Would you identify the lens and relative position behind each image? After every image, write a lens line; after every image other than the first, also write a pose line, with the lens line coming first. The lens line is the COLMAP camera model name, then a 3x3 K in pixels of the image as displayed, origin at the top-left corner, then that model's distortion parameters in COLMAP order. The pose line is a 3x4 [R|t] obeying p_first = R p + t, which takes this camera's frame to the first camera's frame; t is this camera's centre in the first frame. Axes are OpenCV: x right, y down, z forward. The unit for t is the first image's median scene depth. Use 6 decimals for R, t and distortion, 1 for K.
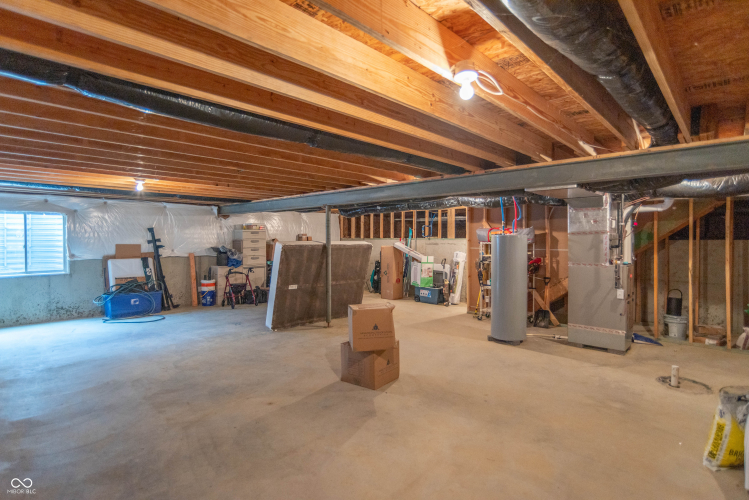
lens RADIAL K [[394.1, 0, 374.5], [0, 394.1, 250.0], [0, 0, 1]] dist [-0.000440, -0.000032]
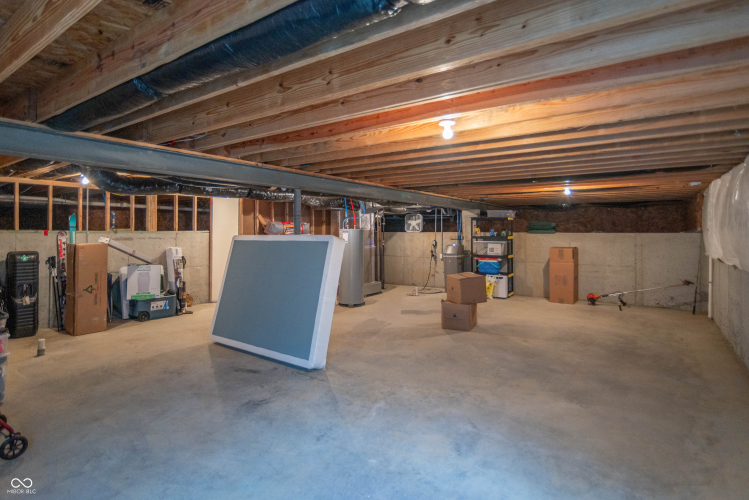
lens RADIAL K [[384.6, 0, 374.2], [0, 384.6, 223.6], [0, 0, 1]] dist [0.000063, -0.000010]
pose [[-0.133325, 0.003563, 0.991066, -0.653037], [0.028815, 0.999585, 0.000283, -0.033955], [-0.990653, 0.028595, -0.133372, 0.688839]]
